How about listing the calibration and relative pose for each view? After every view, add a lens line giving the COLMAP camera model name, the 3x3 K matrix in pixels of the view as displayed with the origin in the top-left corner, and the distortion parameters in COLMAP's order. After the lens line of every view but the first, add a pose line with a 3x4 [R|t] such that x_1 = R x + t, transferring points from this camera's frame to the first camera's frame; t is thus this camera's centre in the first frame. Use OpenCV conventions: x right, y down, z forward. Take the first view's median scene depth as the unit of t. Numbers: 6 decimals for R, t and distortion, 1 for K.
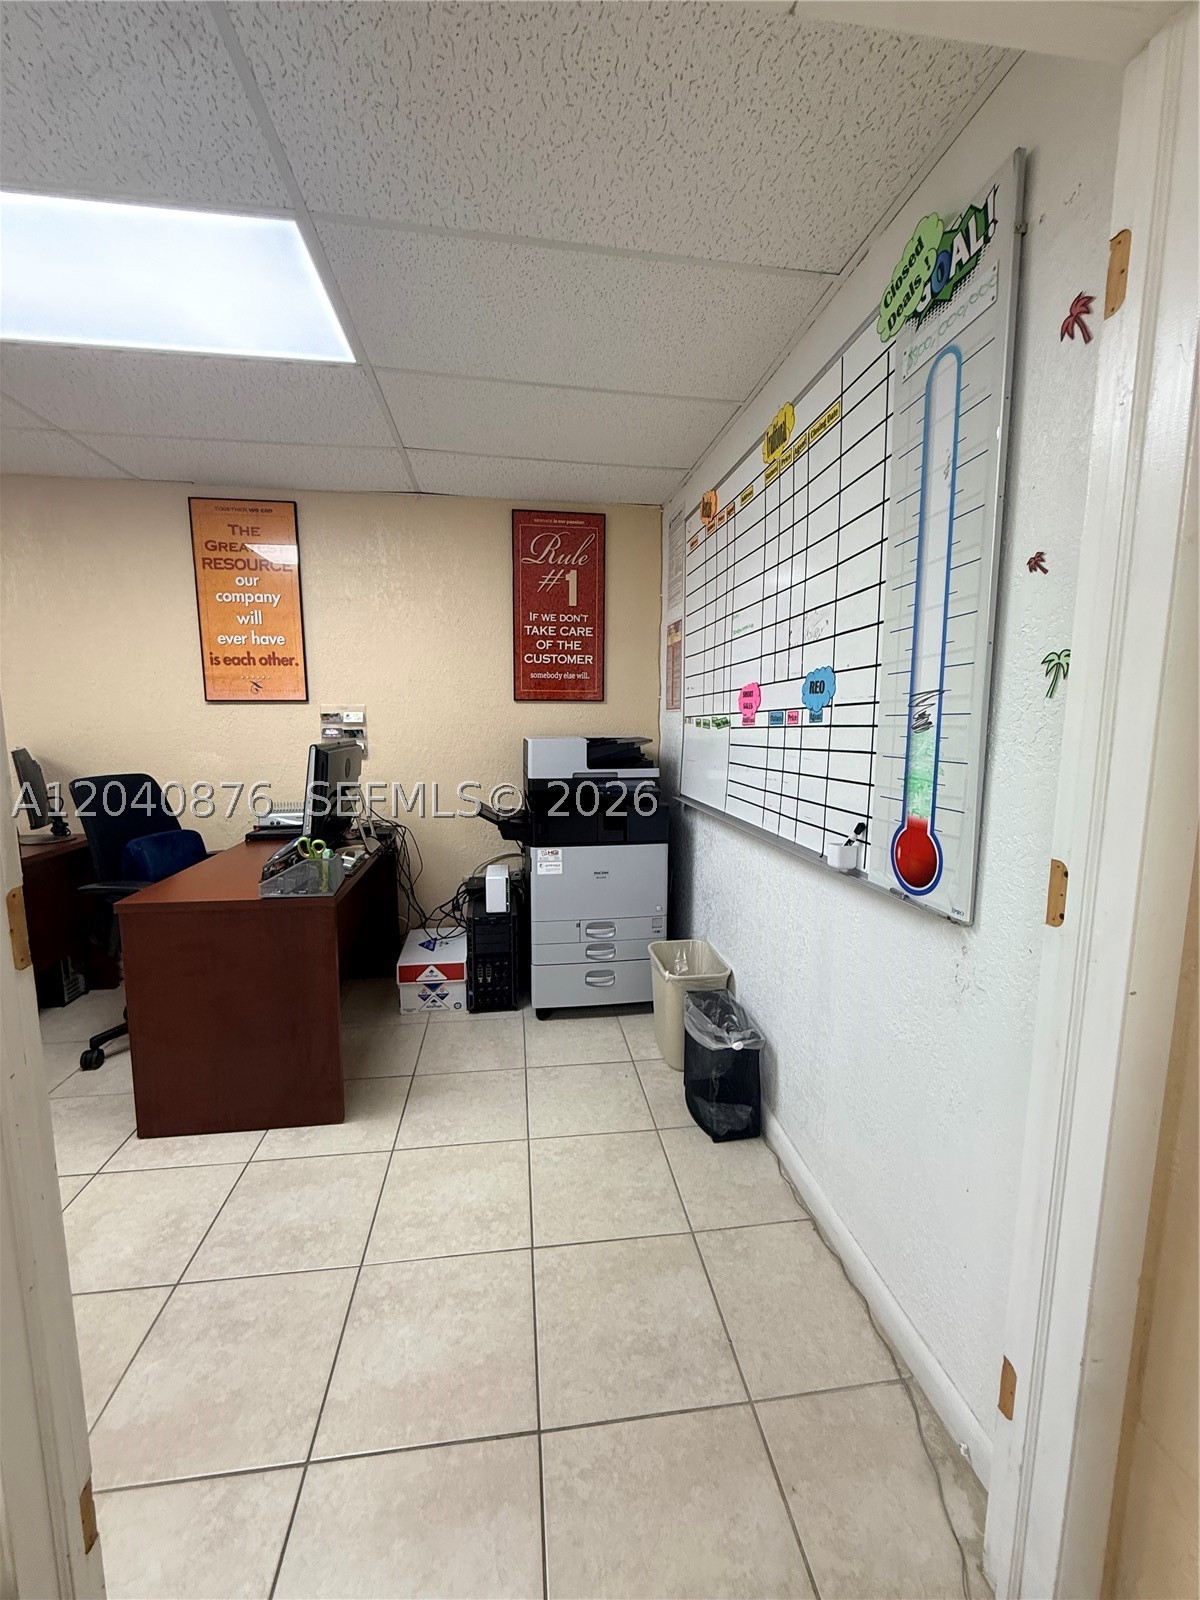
lens RADIAL K [[635.6, 0, 598.4], [0, 635.6, 795.9], [0, 0, 1]] dist [0.000971, -0.000974]
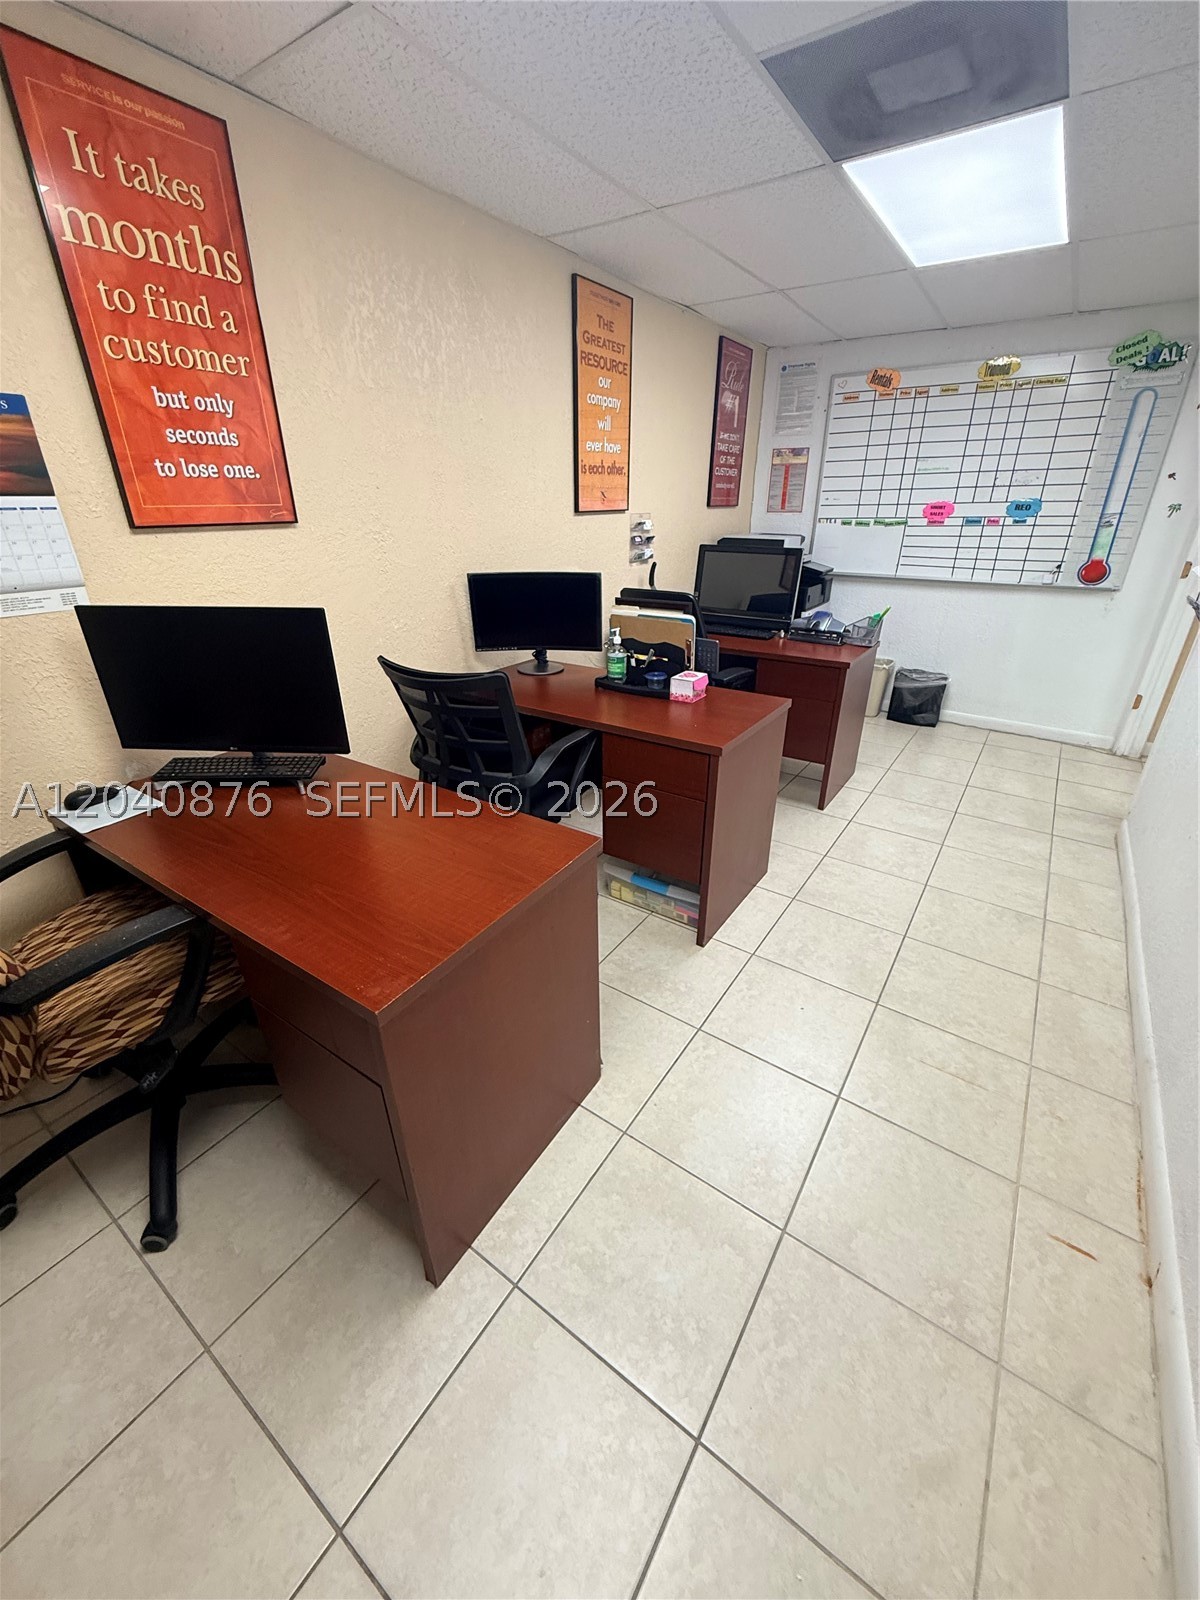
lens RADIAL K [[635.6, 0, 598.4], [0, 635.6, 795.9], [0, 0, 1]] dist [0.000971, -0.000974]
pose [[0.674860, -0.316042, 0.666844, -1.537618], [0.094419, 0.933202, 0.346725, -0.082071], [-0.731881, -0.171028, 0.659621, 0.246735]]
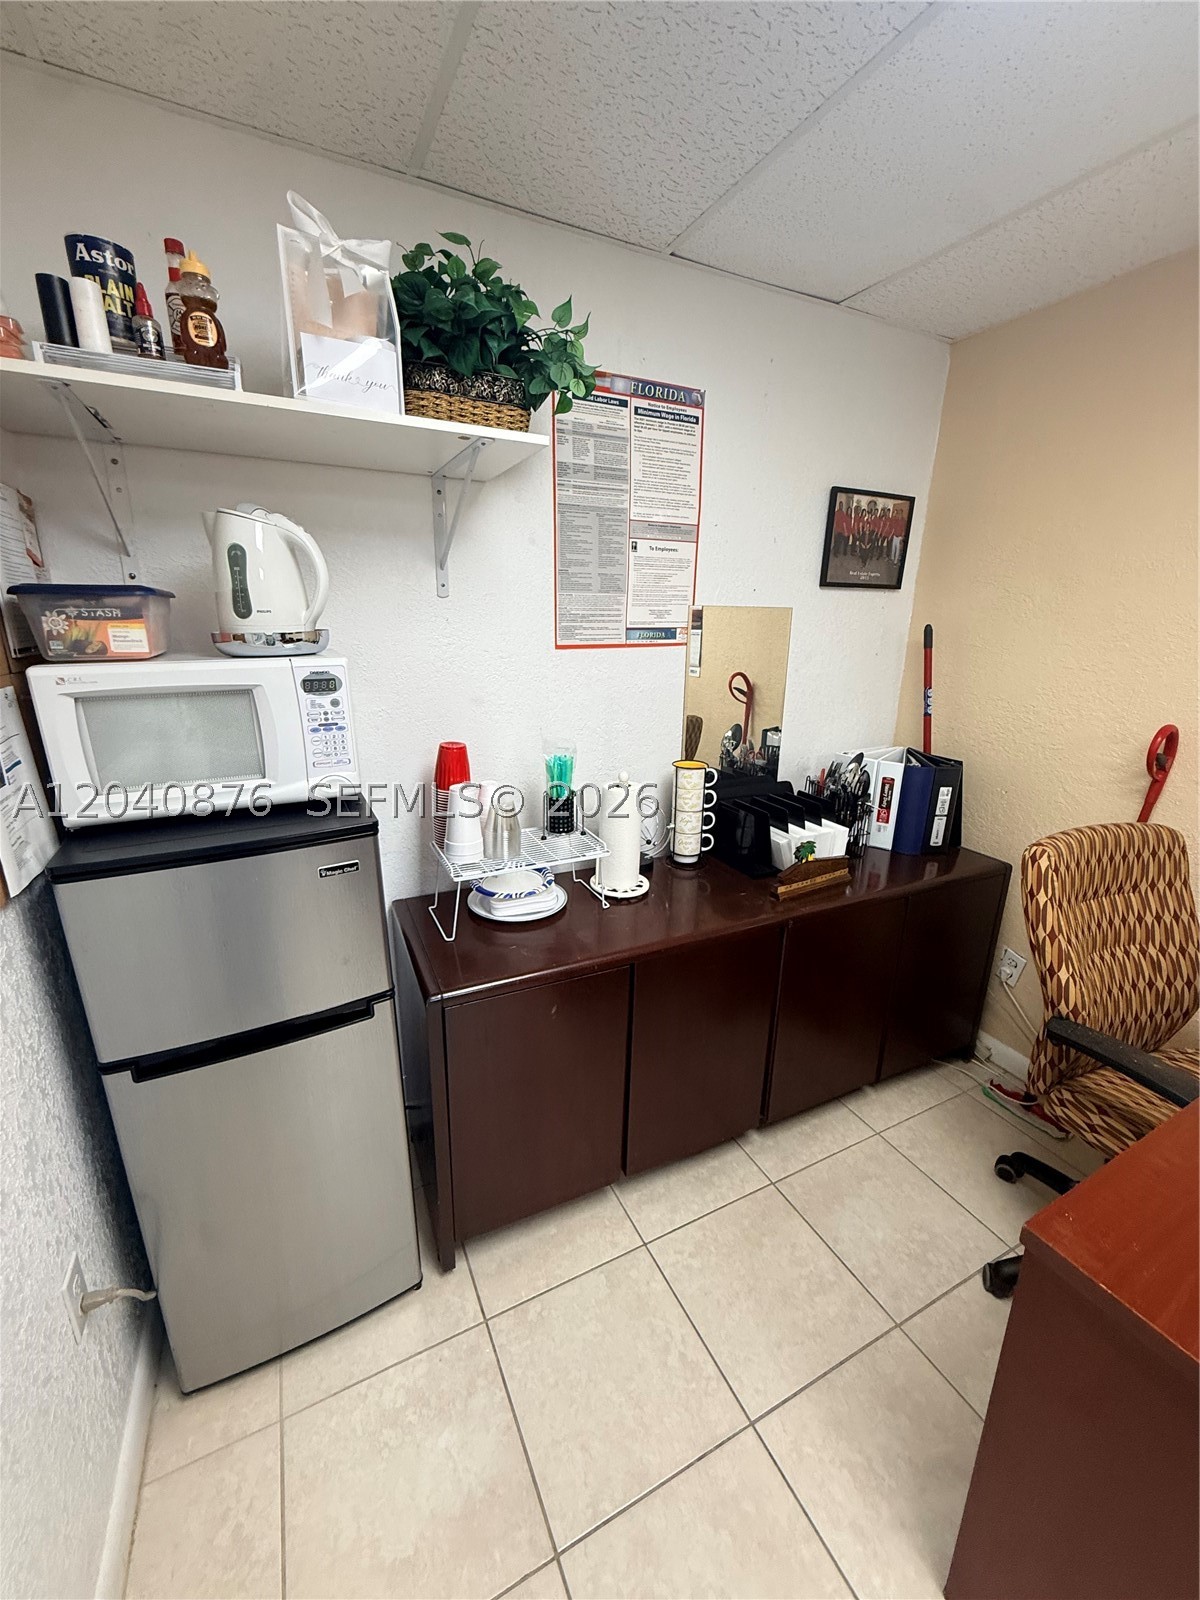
lens RADIAL K [[635.6, 0, 598.4], [0, 635.6, 795.9], [0, 0, 1]] dist [0.000971, -0.000974]
pose [[0.318922, 0.265493, -0.909836, -1.273817], [-0.135605, 0.962870, 0.233436, -0.101064], [0.938030, 0.048930, 0.343083, 0.241740]]
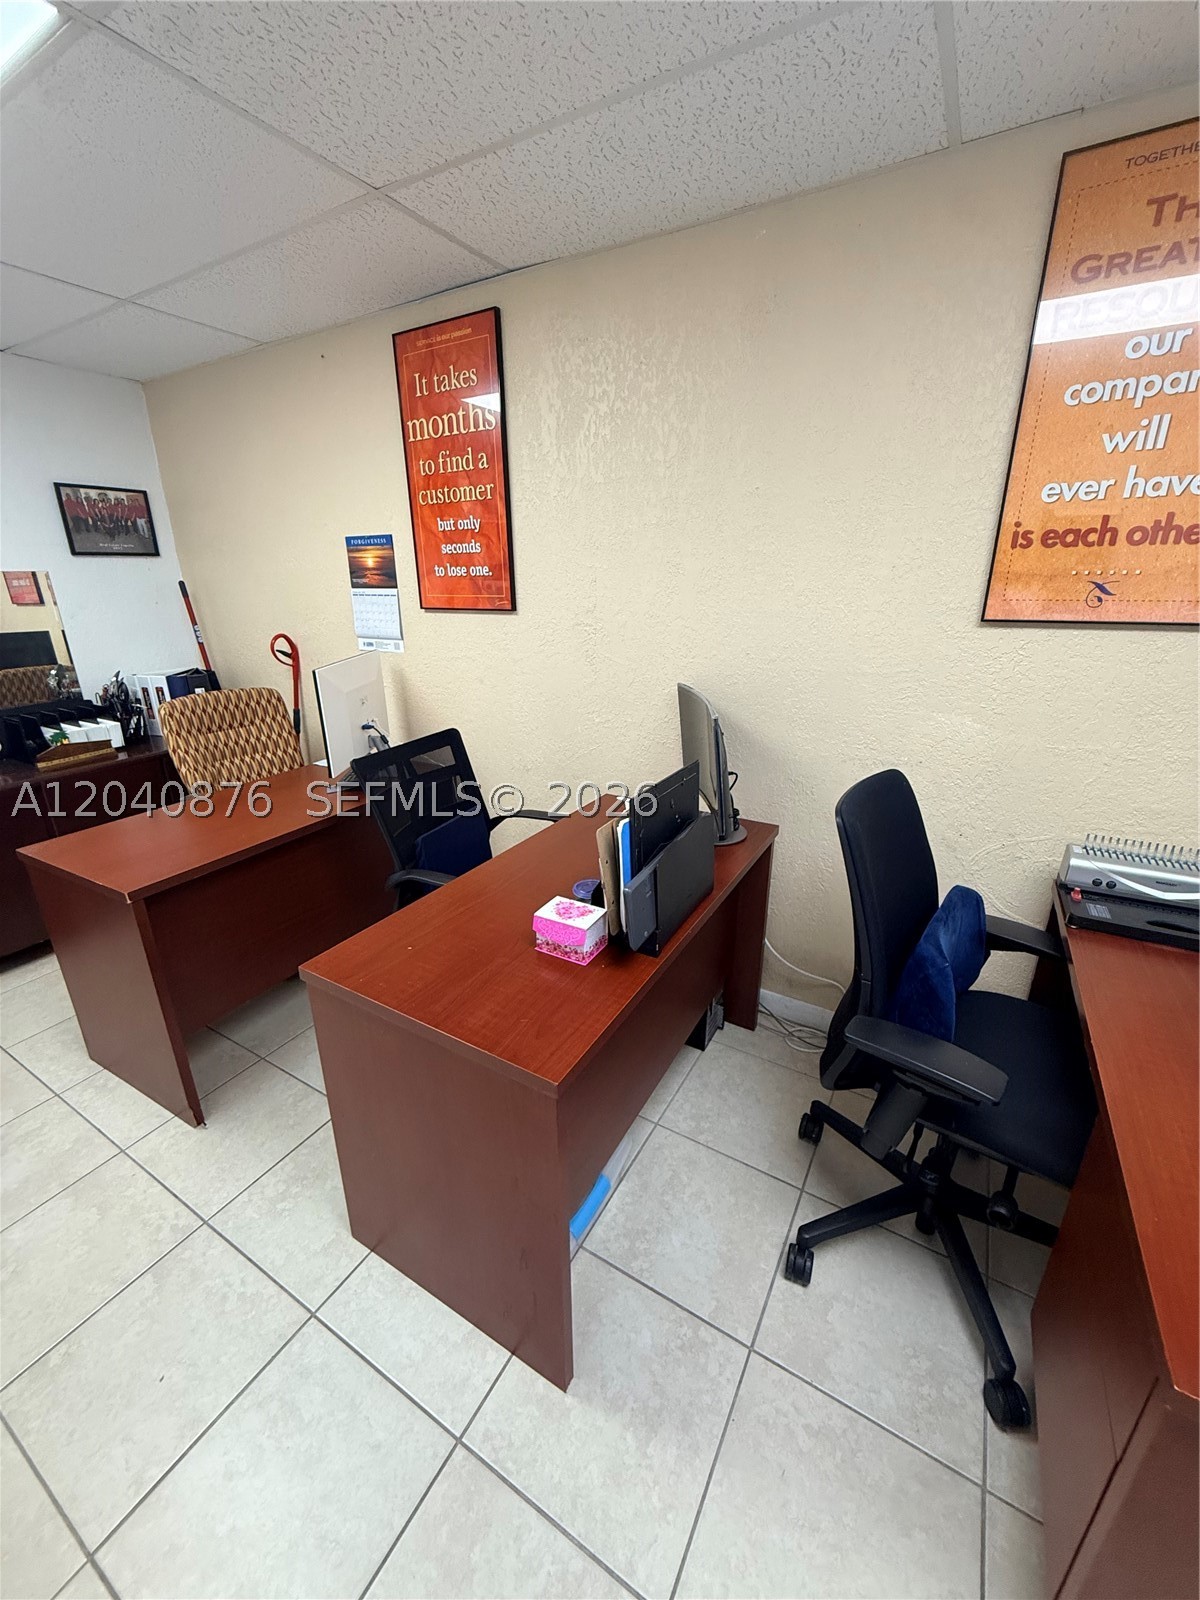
lens RADIAL K [[639.7, 0, 599.1], [0, 639.7, 797.1], [0, 0, 1]] dist [-0.000191, -0.000352]
pose [[0.782688, 0.196709, -0.590513, -0.568296], [-0.069118, 0.970346, 0.231626, -0.117780], [0.618565, -0.140475, 0.773074, 0.404337]]
